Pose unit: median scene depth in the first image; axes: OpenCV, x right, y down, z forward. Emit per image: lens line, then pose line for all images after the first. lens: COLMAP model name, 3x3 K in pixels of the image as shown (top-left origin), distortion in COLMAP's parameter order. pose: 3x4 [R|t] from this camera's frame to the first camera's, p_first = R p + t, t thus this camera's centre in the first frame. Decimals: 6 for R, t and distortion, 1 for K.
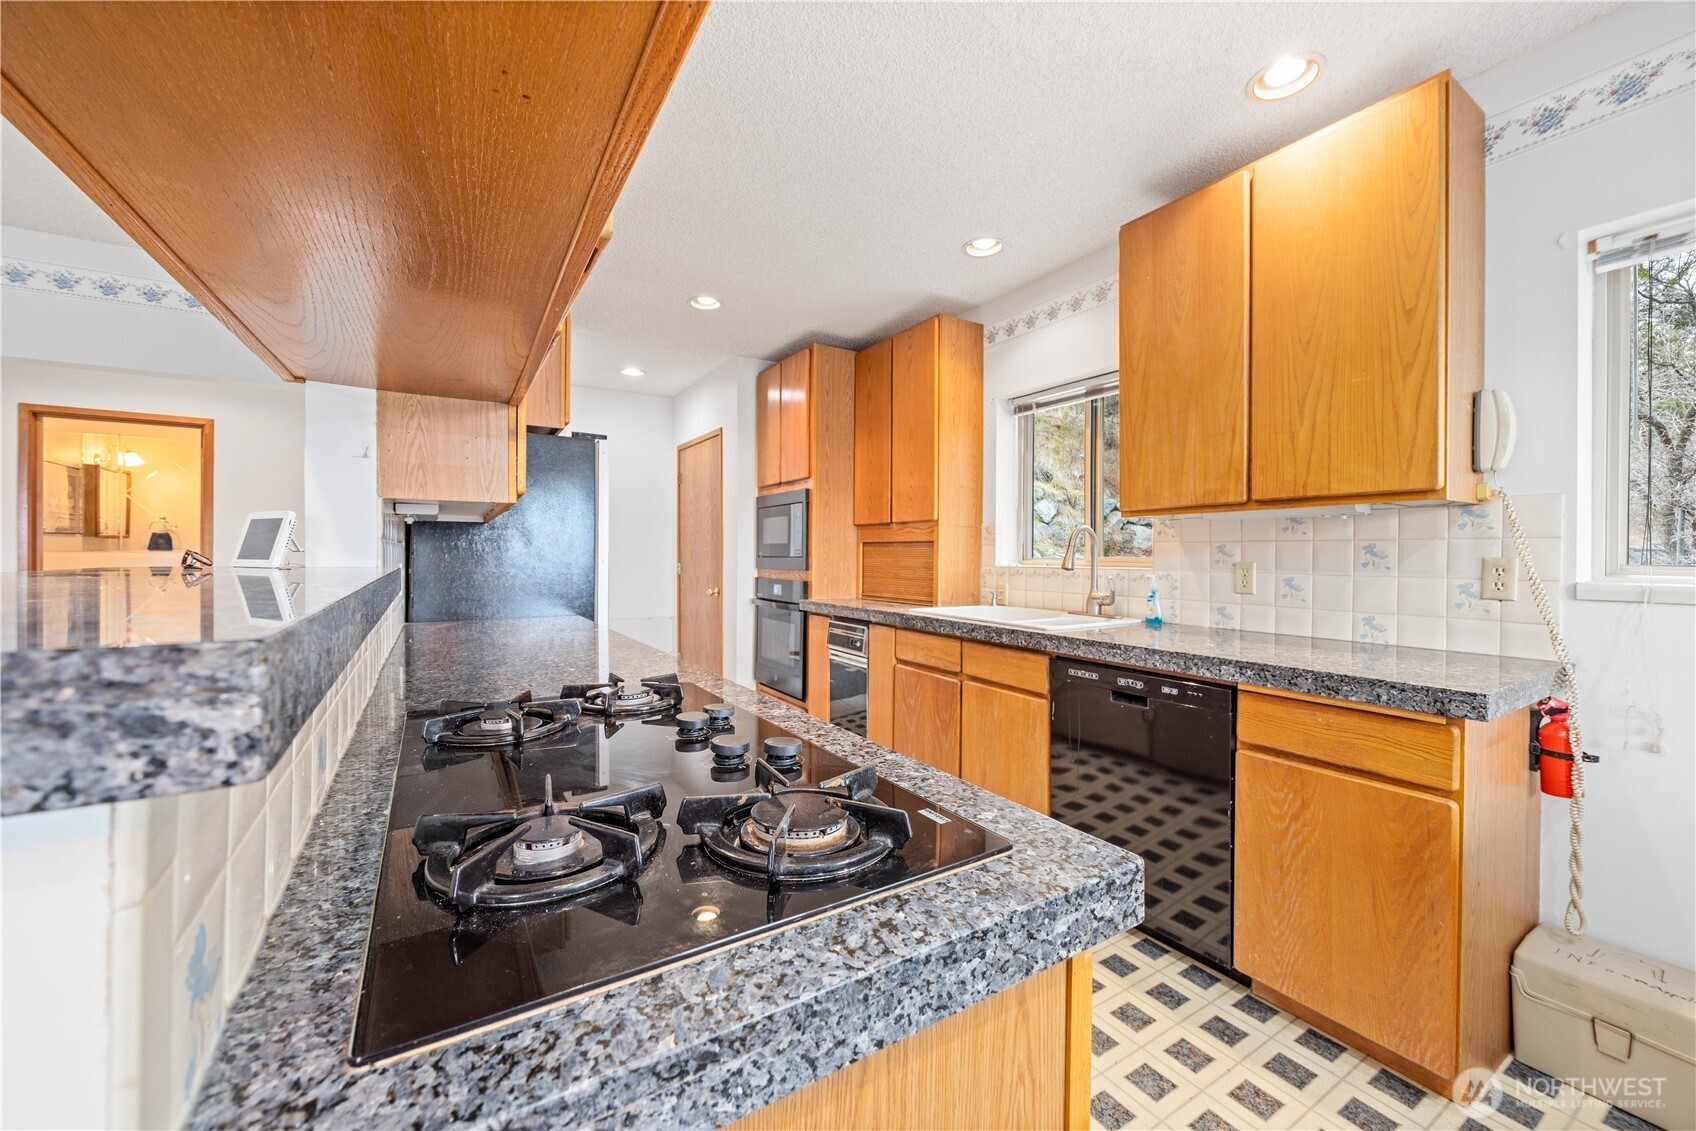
lens RADIAL K [[644.9, 0, 845.6], [0, 644.9, 561.9], [0, 0, 1]] dist [-0.002301, -0.001046]
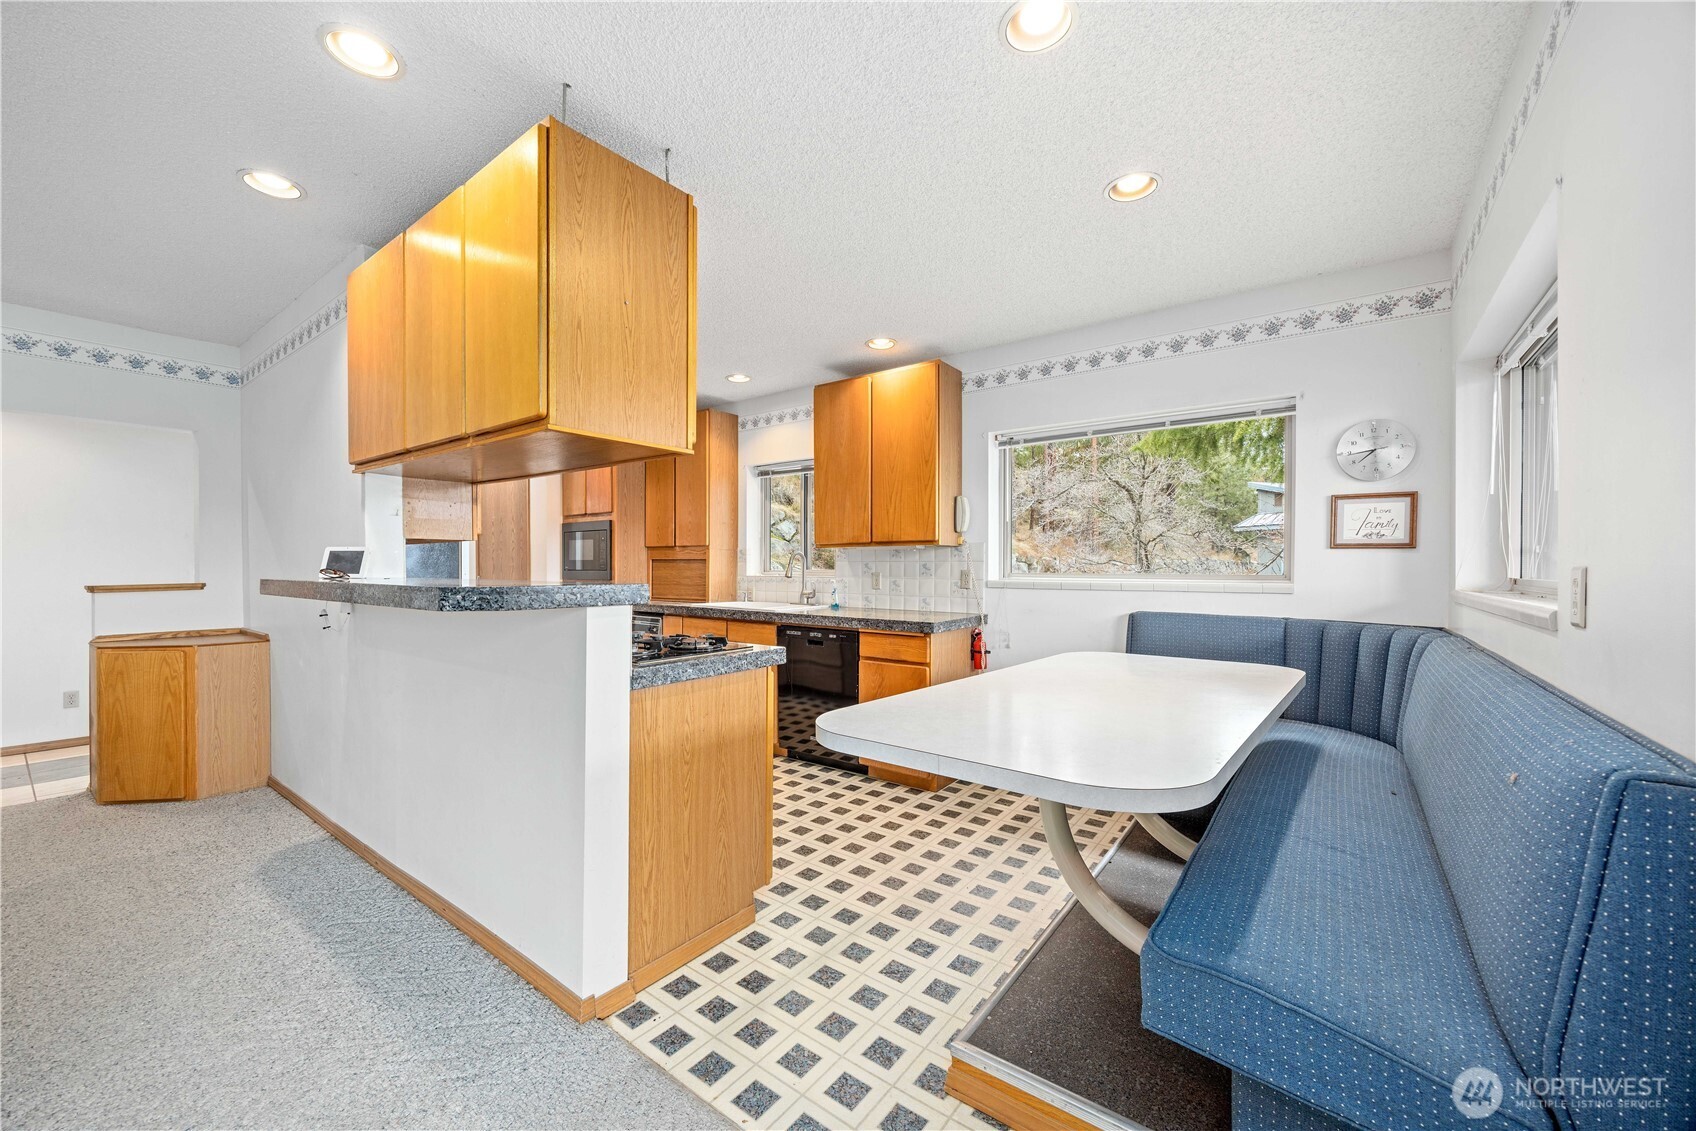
lens RADIAL K [[644.9, 0, 842.9], [0, 644.9, 574.7], [0, 0, 1]] dist [-0.002301, -0.001046]
pose [[0.928783, -0.005827, 0.370578, -0.166049], [0.005054, 0.999983, 0.003058, 0.000382], [-0.370589, -0.000967, 0.928796, -0.685503]]
